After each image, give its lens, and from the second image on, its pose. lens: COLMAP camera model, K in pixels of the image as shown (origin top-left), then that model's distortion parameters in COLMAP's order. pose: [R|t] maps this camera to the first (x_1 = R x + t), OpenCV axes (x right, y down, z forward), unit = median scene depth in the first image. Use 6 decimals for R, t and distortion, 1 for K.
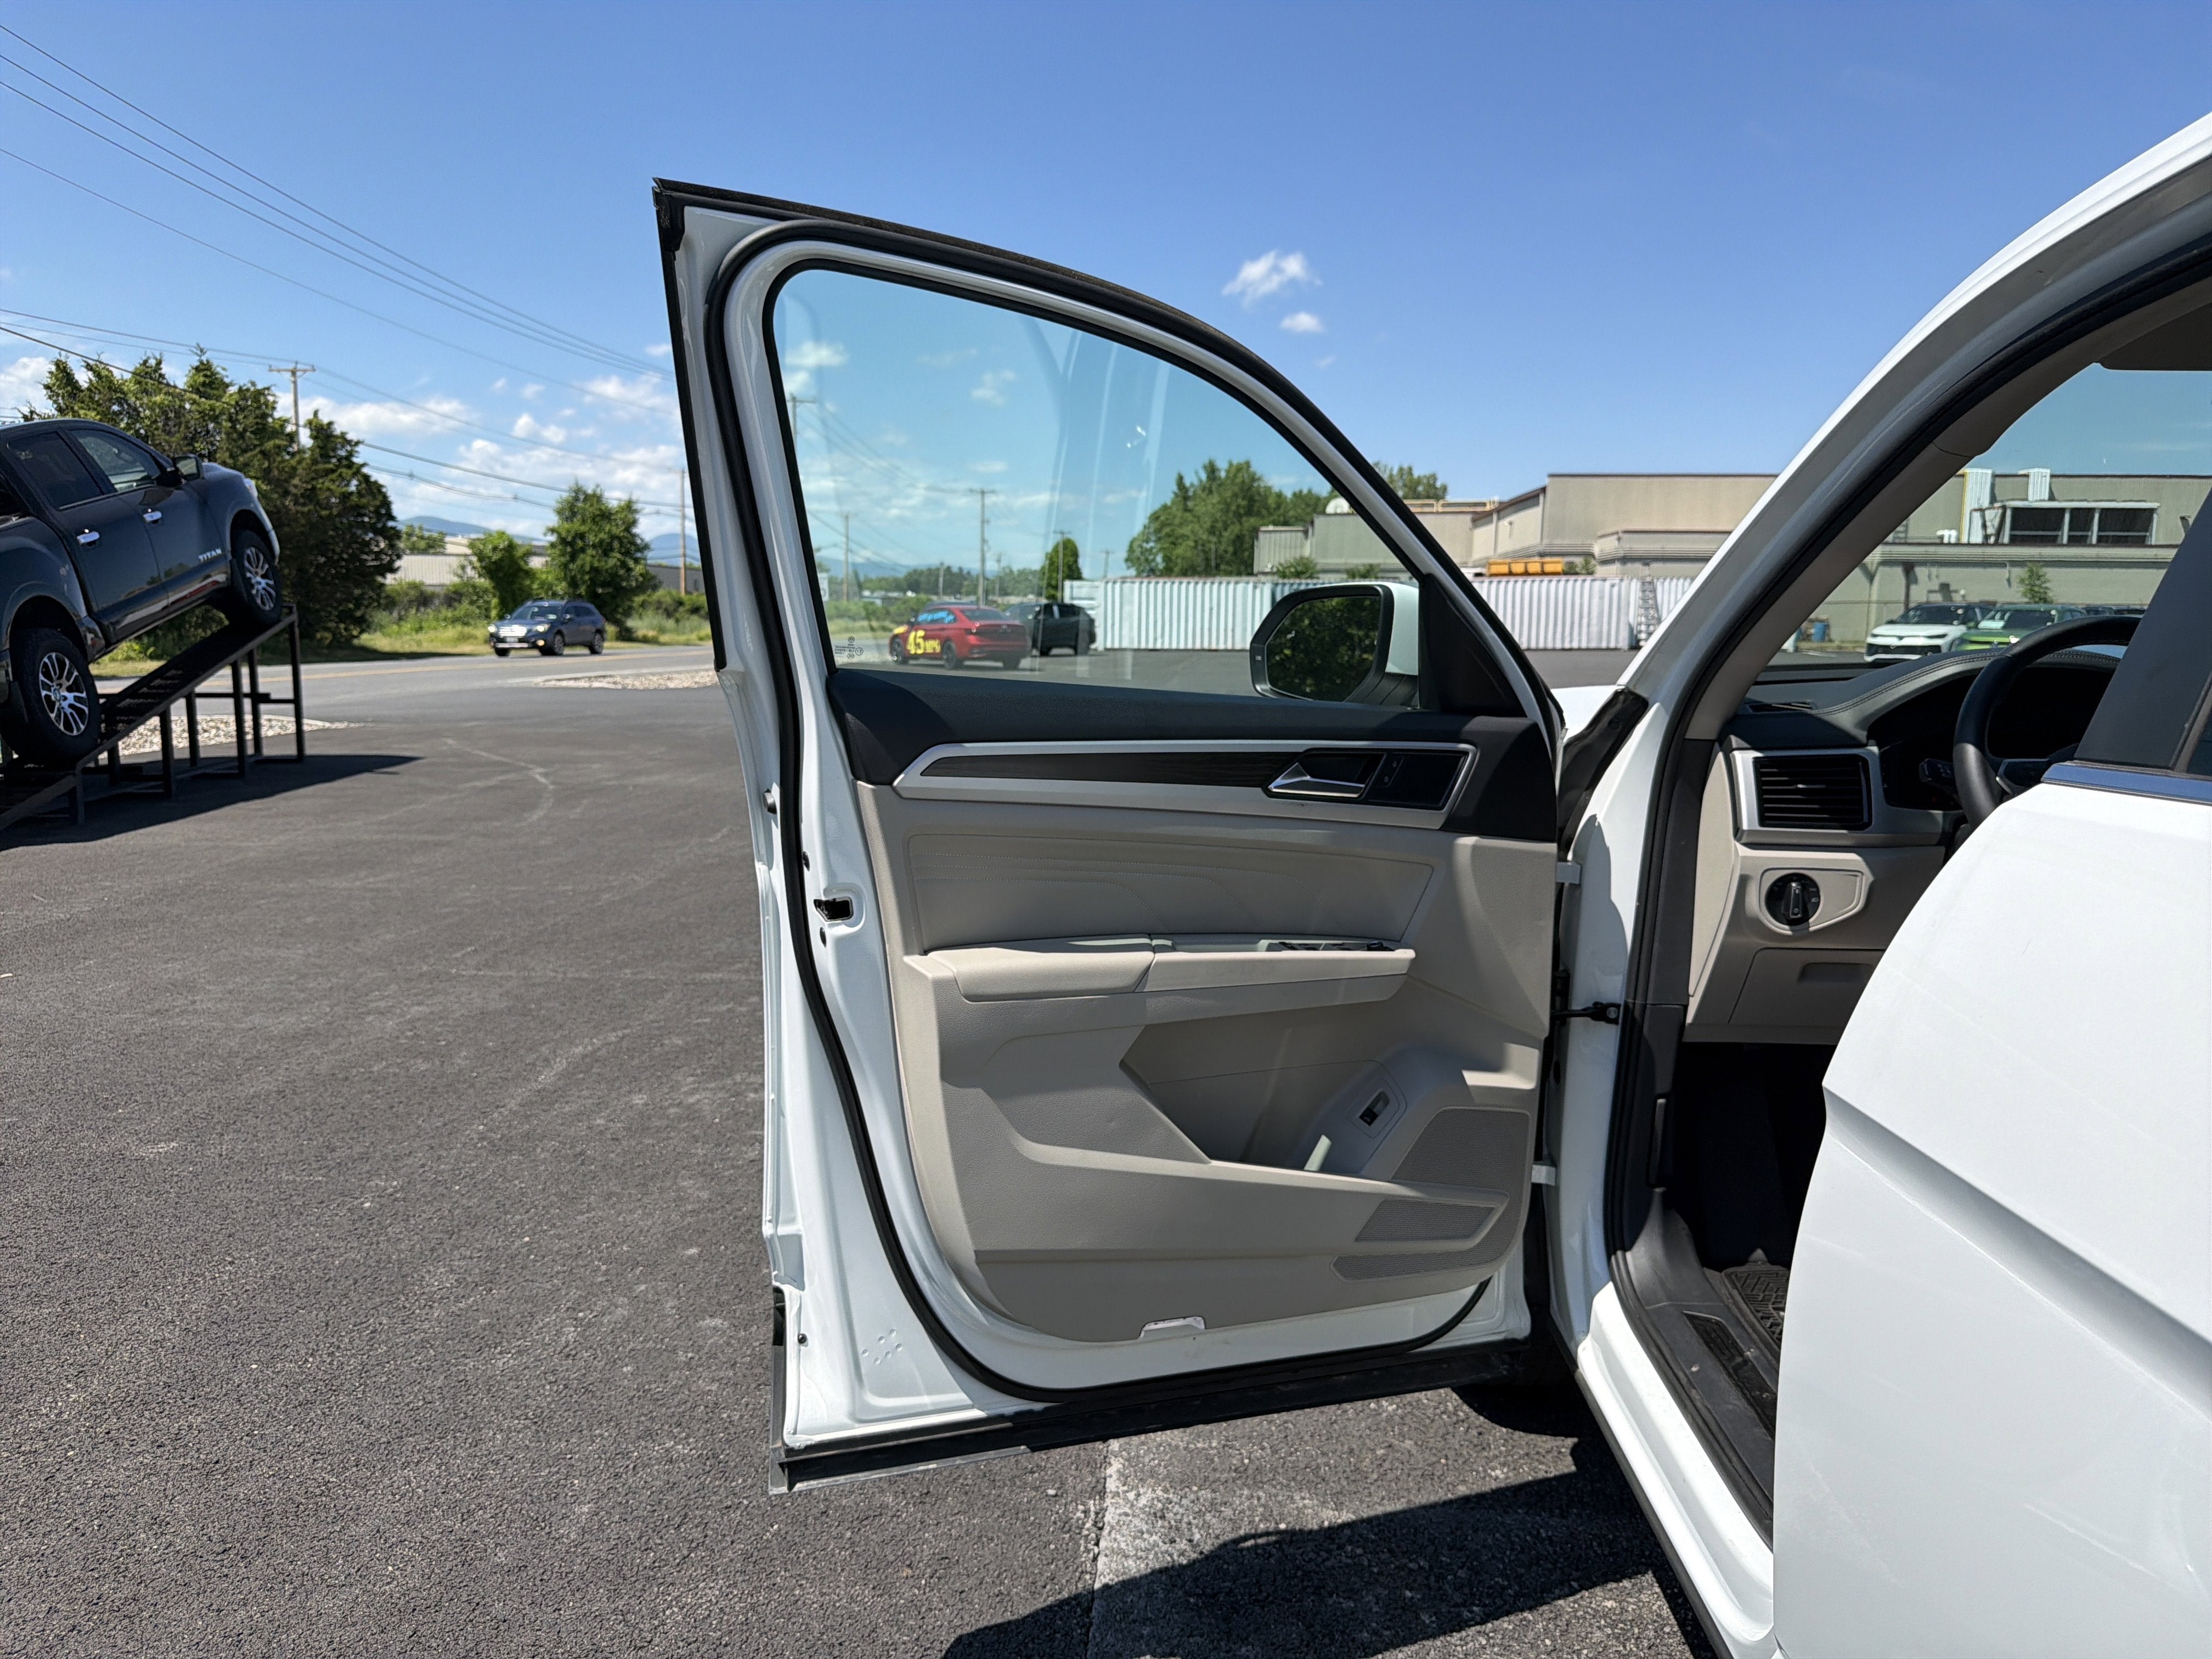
lens RADIAL K [[1572.1, 0, 1097.8], [0, 1572.1, 846.8], [0, 0, 1]] dist [-0.001872, -0.017043]
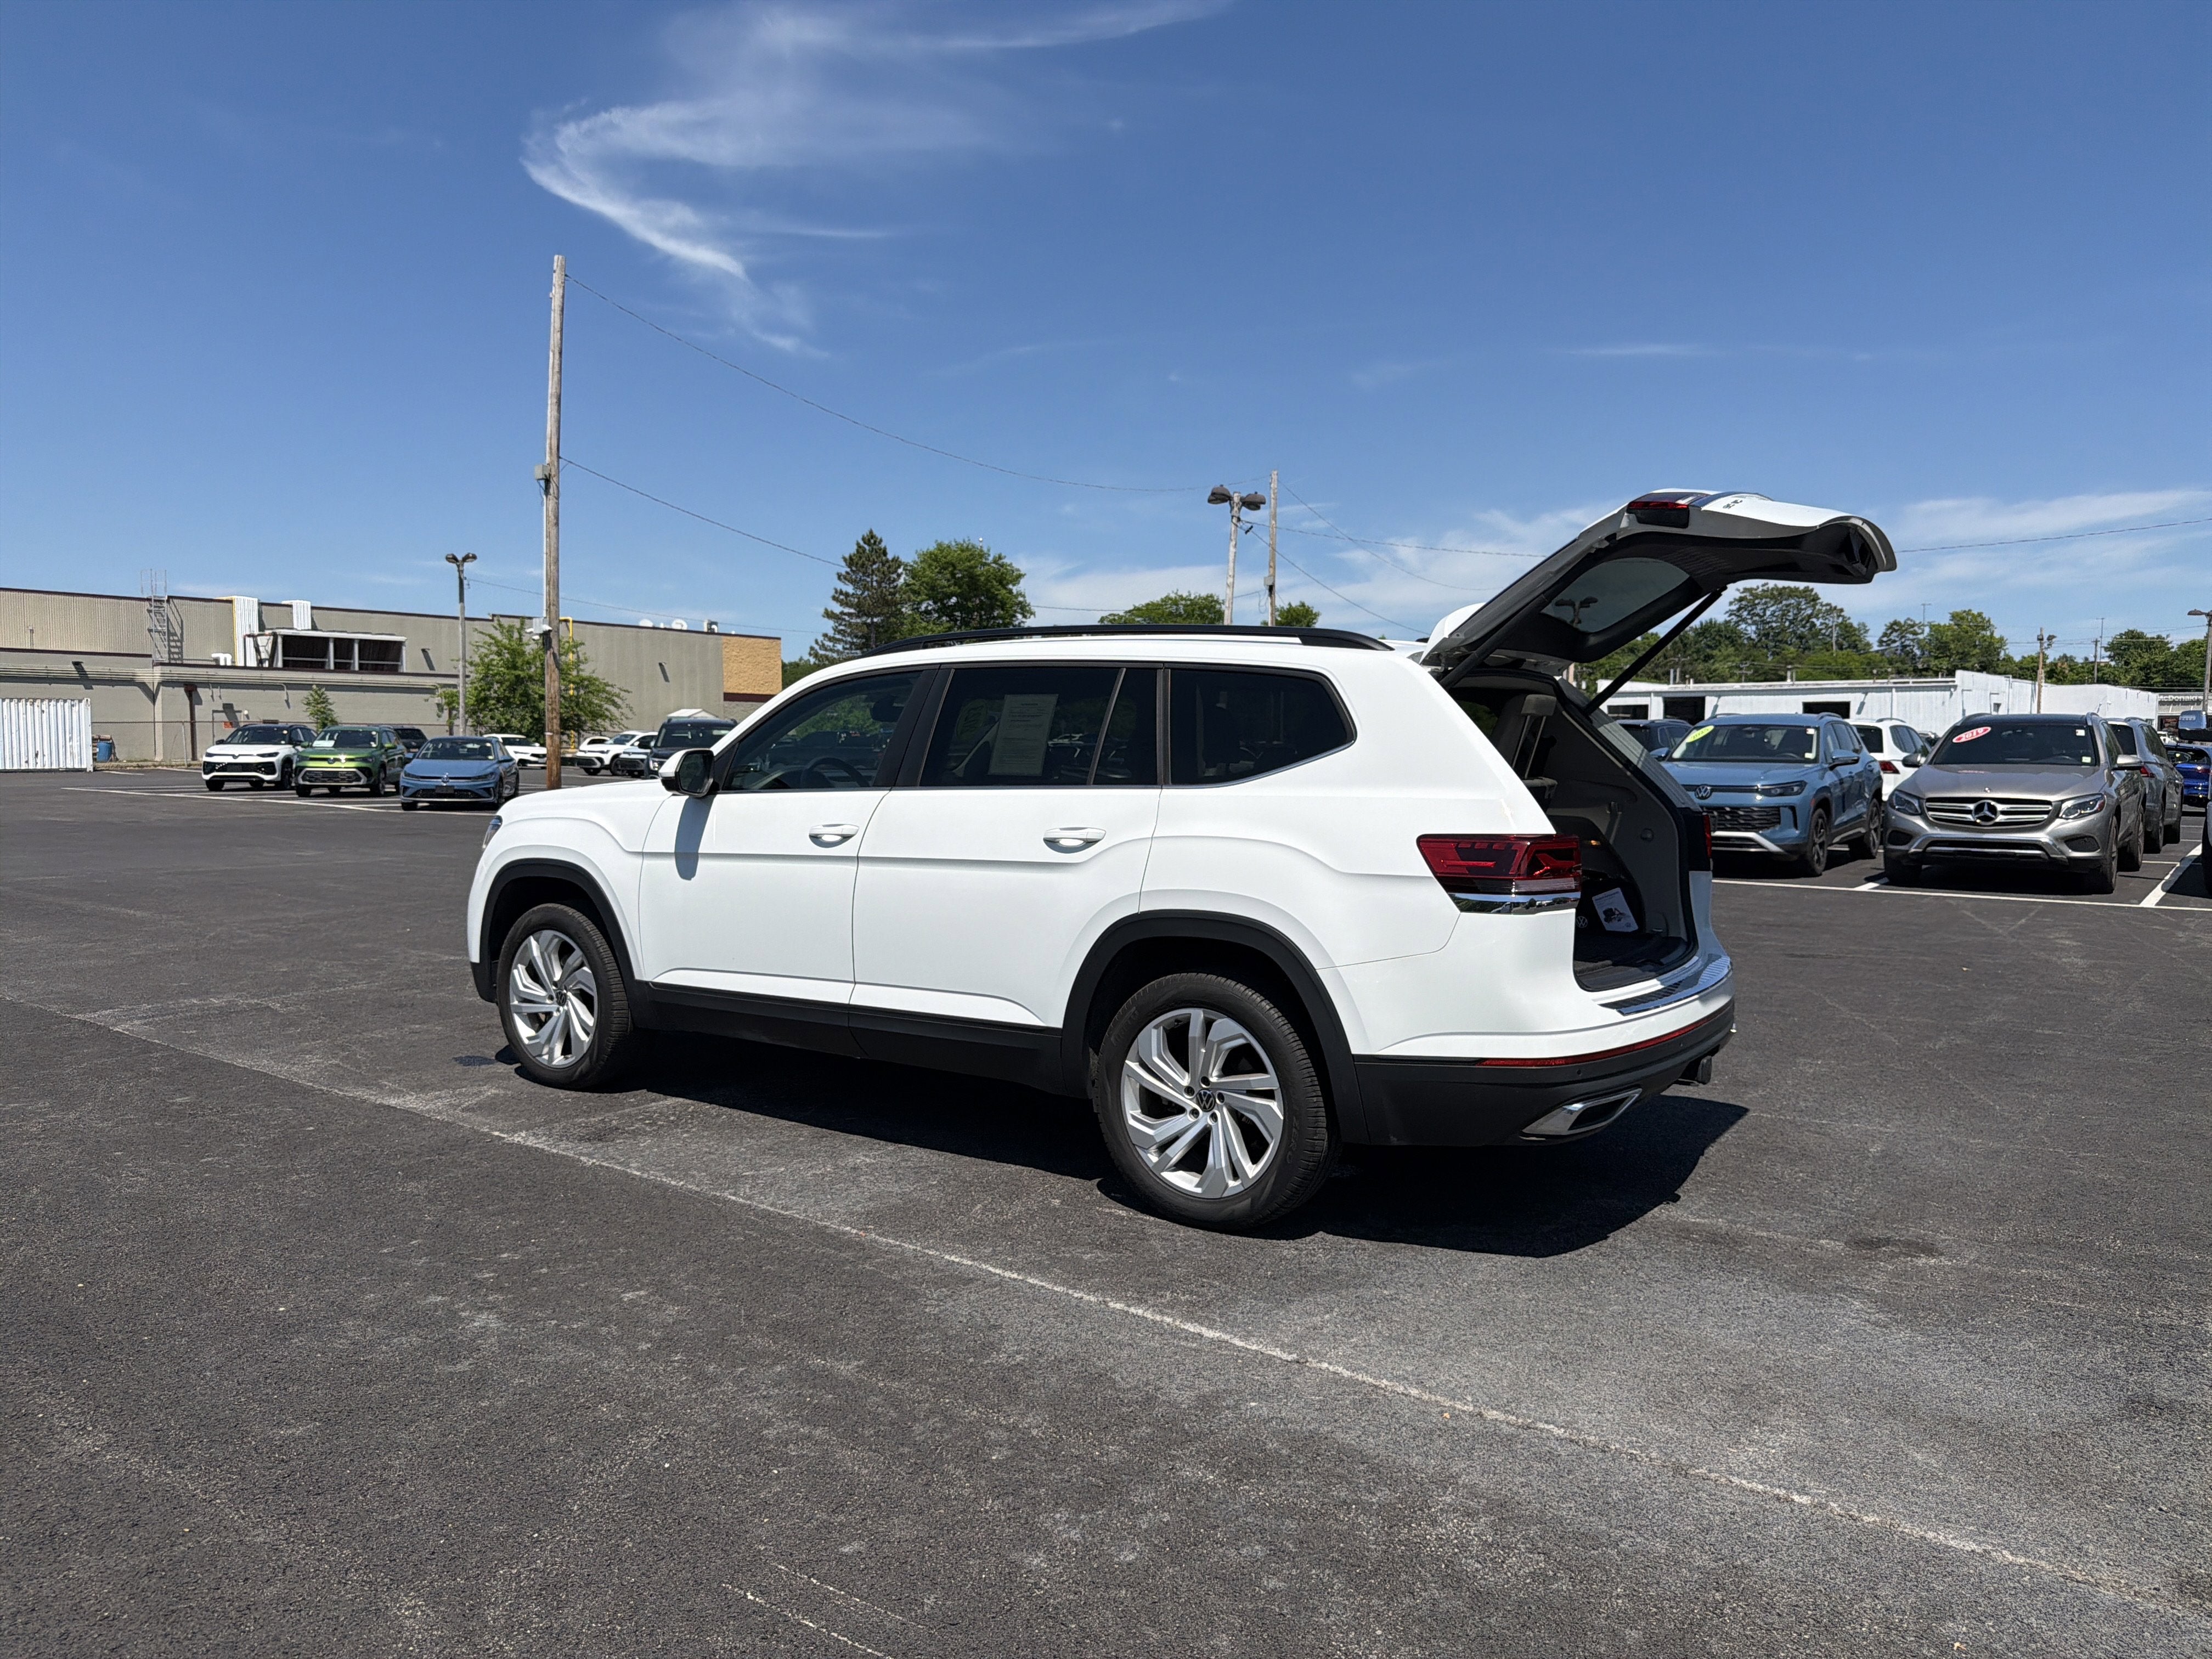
lens RADIAL K [[1562.0, 0, 1099.9], [0, 1562.0, 823.6], [0, 0, 1]] dist [0.029430, -0.028393]
pose [[0.524576, -0.051399, 0.849811, -0.087814], [0.126230, 0.991839, -0.017931, 0.006887], [-0.841954, 0.116678, 0.526783, -0.061687]]
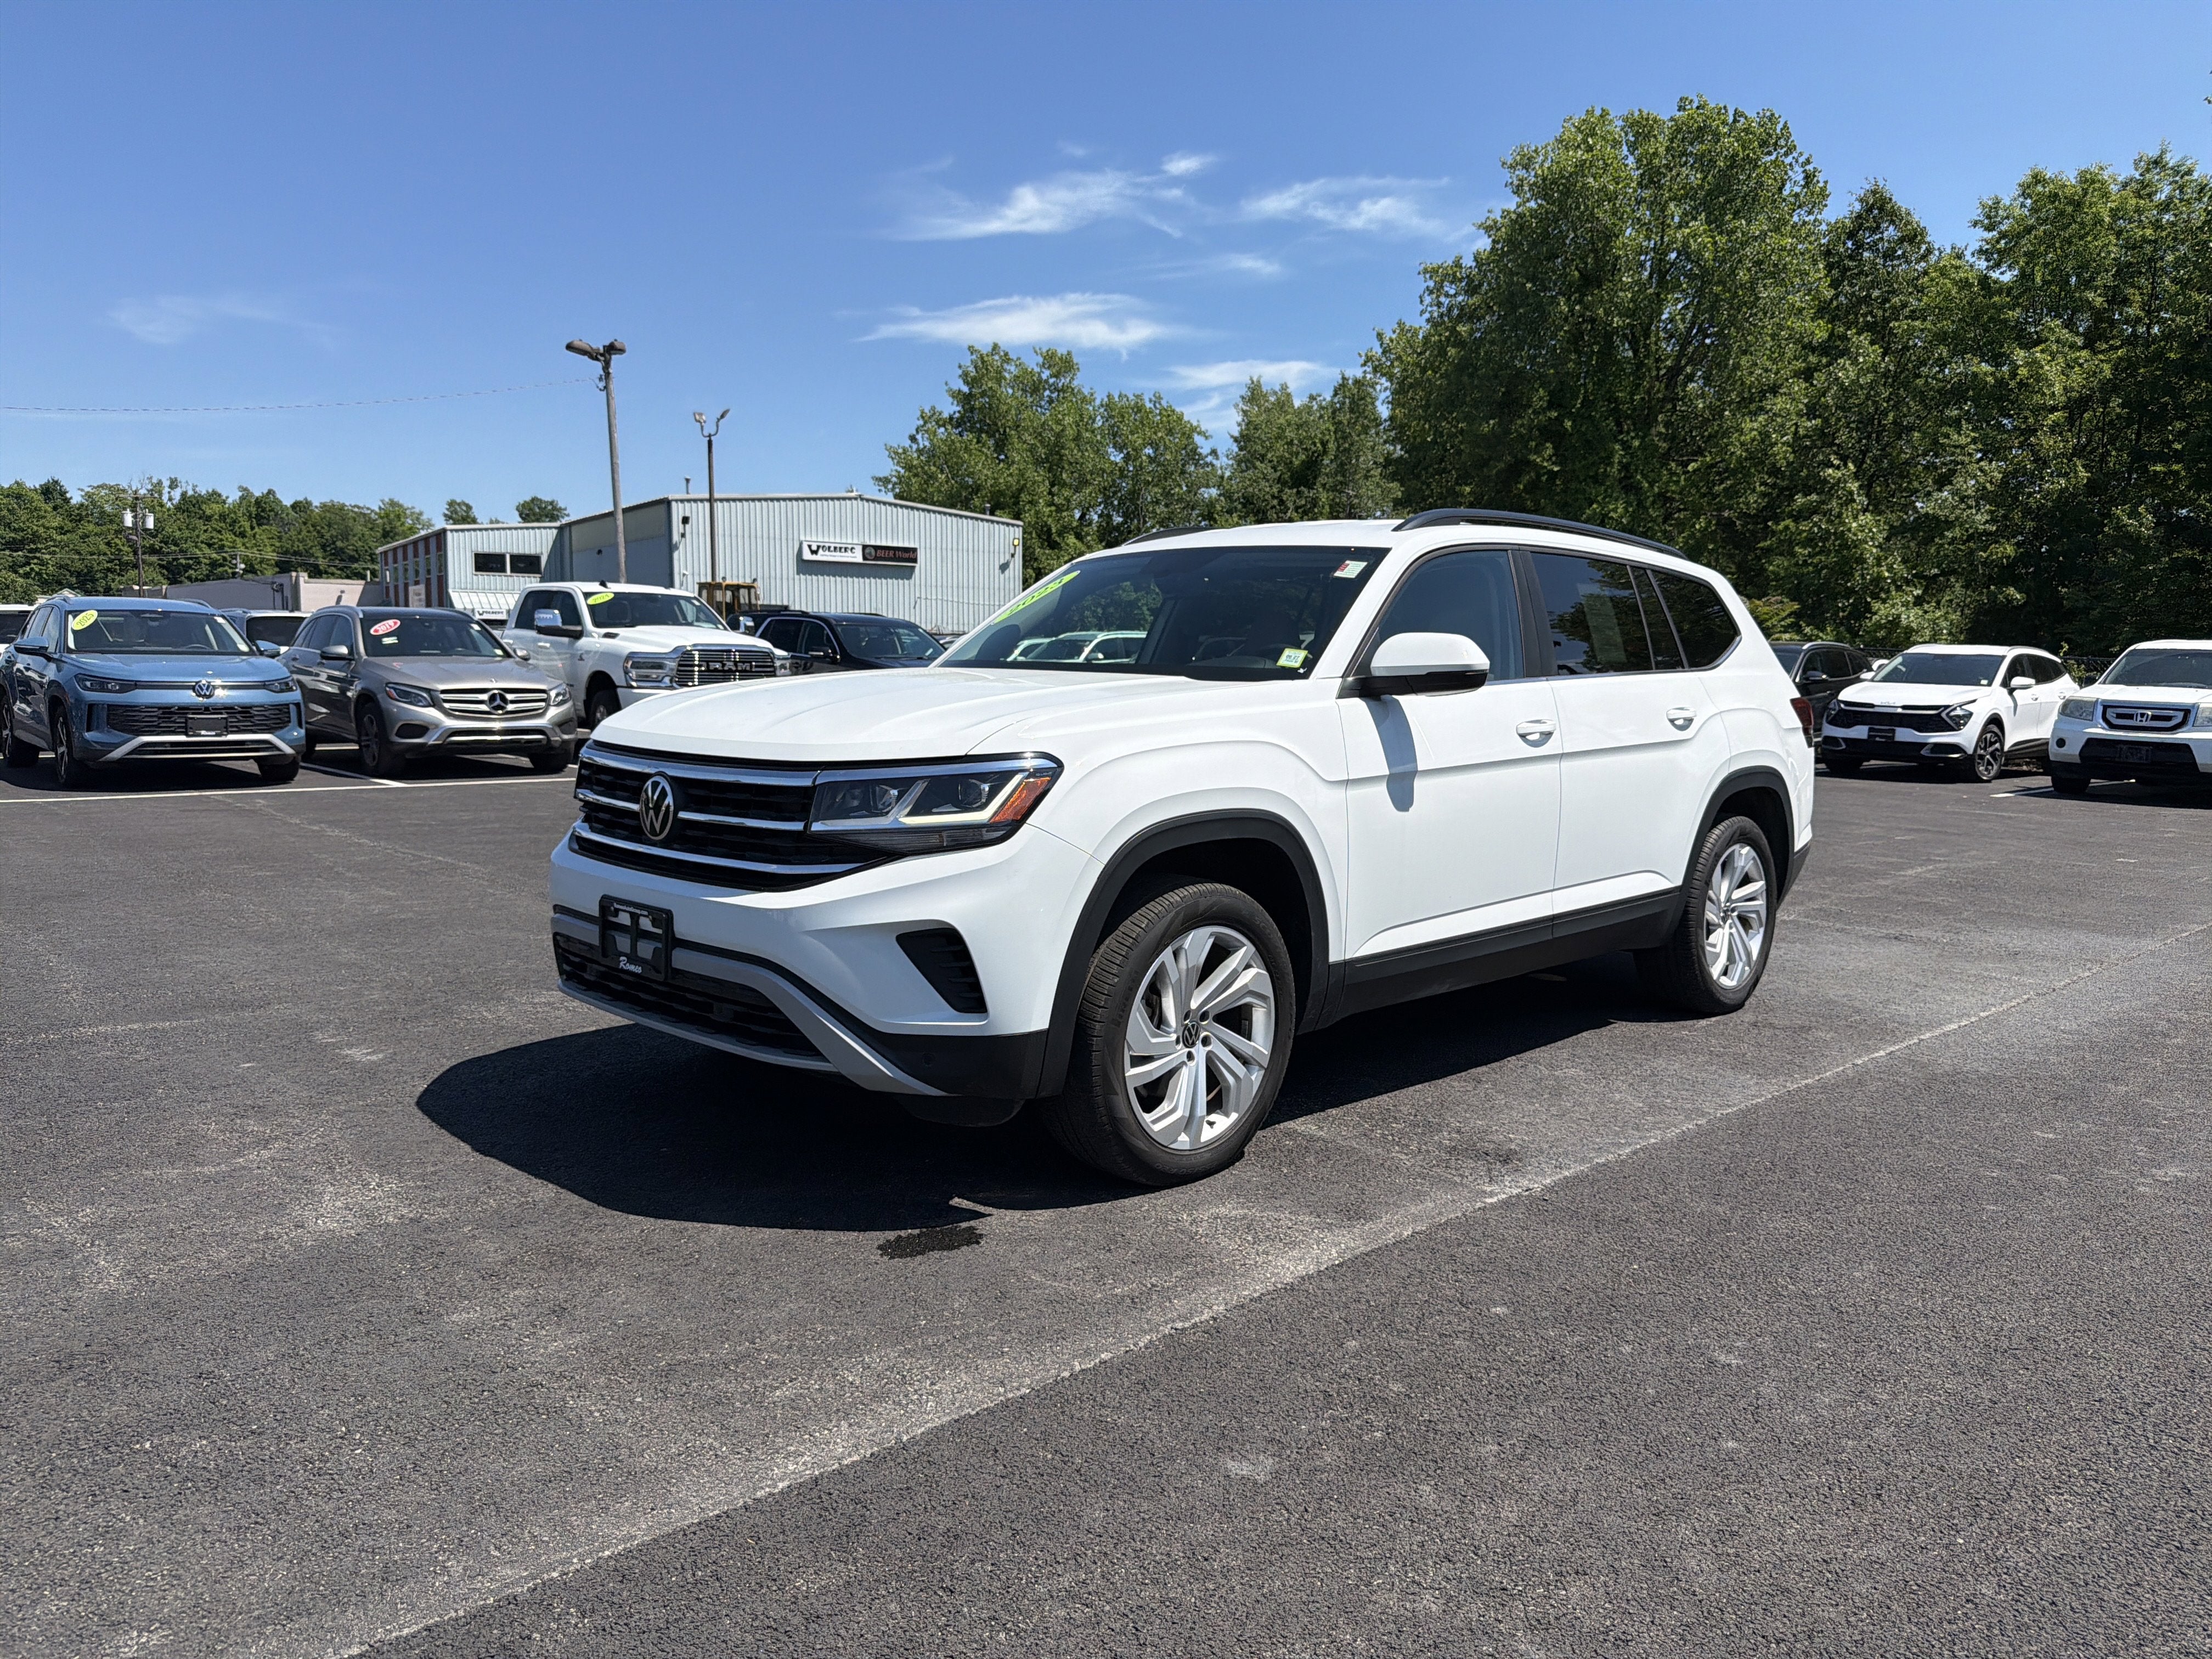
lens RADIAL K [[1542.8, 0, 1150.0], [0, 1542.8, 877.0], [0, 0, 1]] dist [0.002387, -0.005349]
pose [[-0.769412, -0.110385, 0.629142, -0.040727], [0.066963, 0.965588, 0.251308, -0.017310], [-0.635233, 0.235488, -0.735543, 0.127896]]
